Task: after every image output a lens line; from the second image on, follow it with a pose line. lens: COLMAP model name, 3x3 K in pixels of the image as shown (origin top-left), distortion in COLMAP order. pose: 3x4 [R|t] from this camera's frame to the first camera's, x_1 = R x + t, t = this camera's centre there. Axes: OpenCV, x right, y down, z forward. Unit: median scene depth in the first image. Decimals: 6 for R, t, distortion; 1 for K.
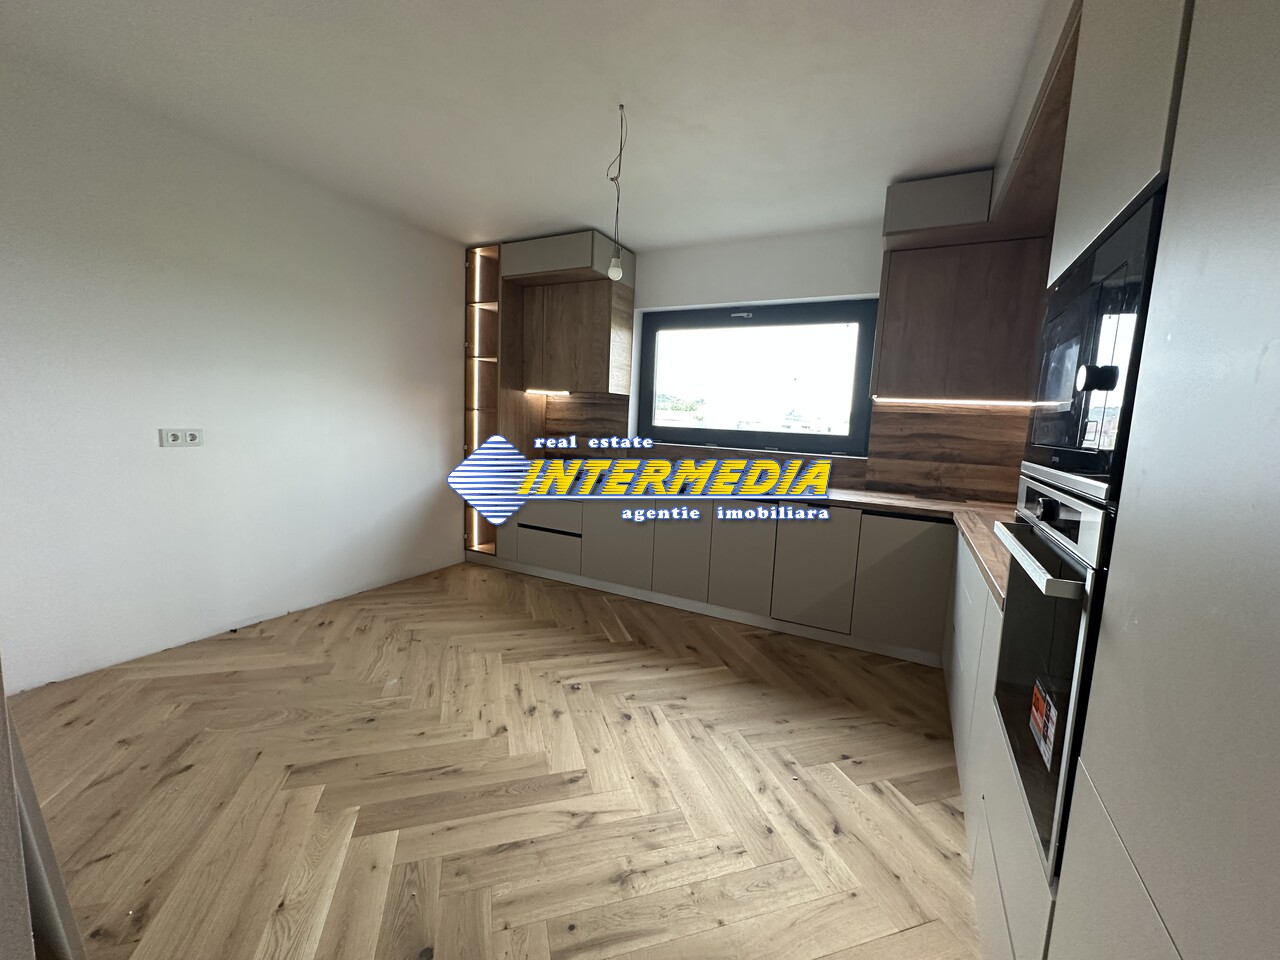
lens RADIAL K [[509.0, 0, 642.9], [0, 509.0, 477.2], [0, 0, 1]] dist [-0.004420, 0.000505]
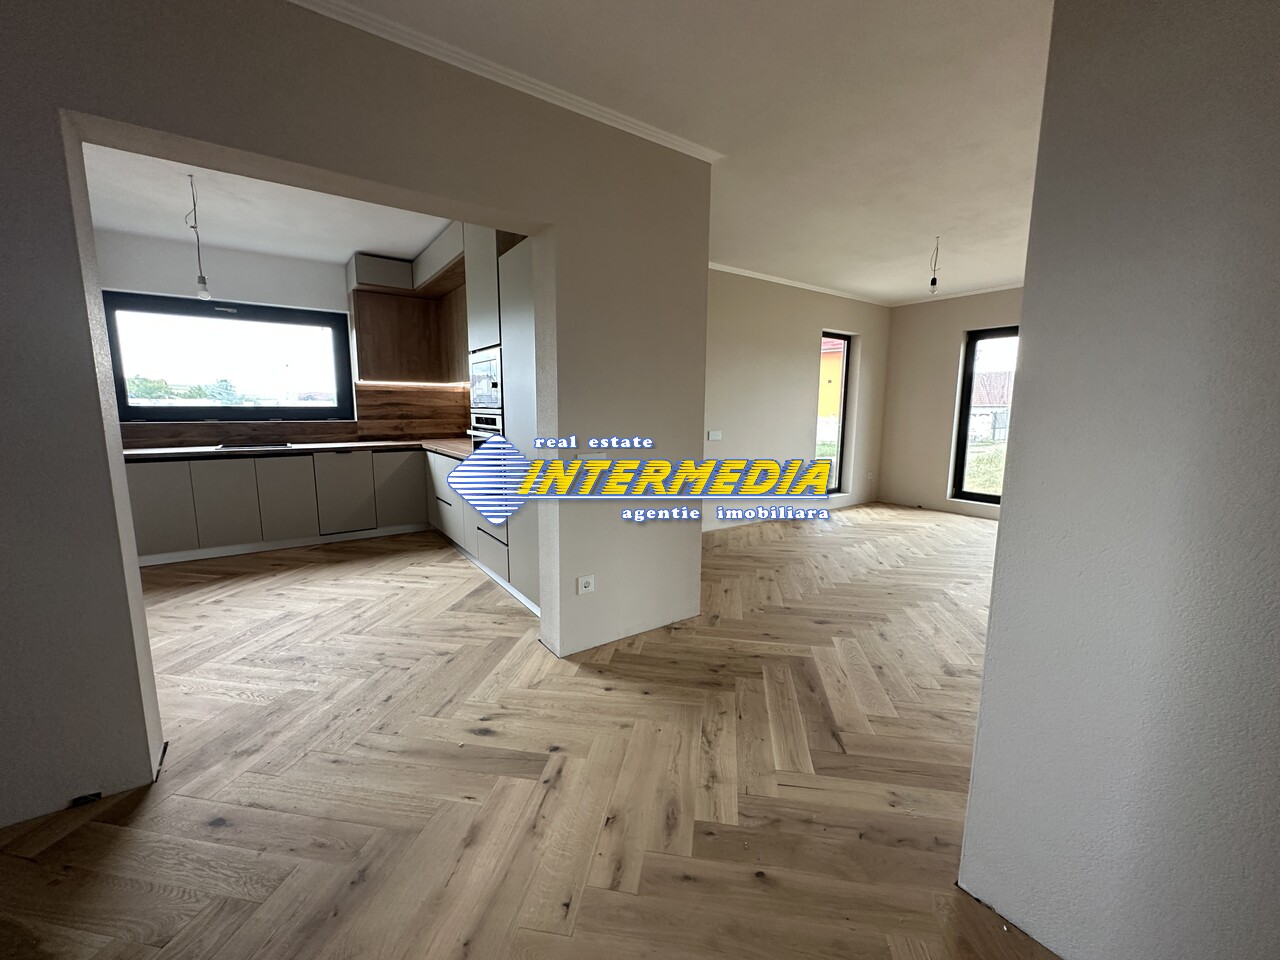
lens RADIAL K [[509.0, 0, 637.4], [0, 509.0, 474.7], [0, 0, 1]] dist [-0.004420, 0.000505]
pose [[0.456526, -0.161753, 0.874883, -0.653984], [0.117728, 0.985671, 0.120804, 0.045728], [-0.881887, 0.047848, 0.469027, -0.545739]]
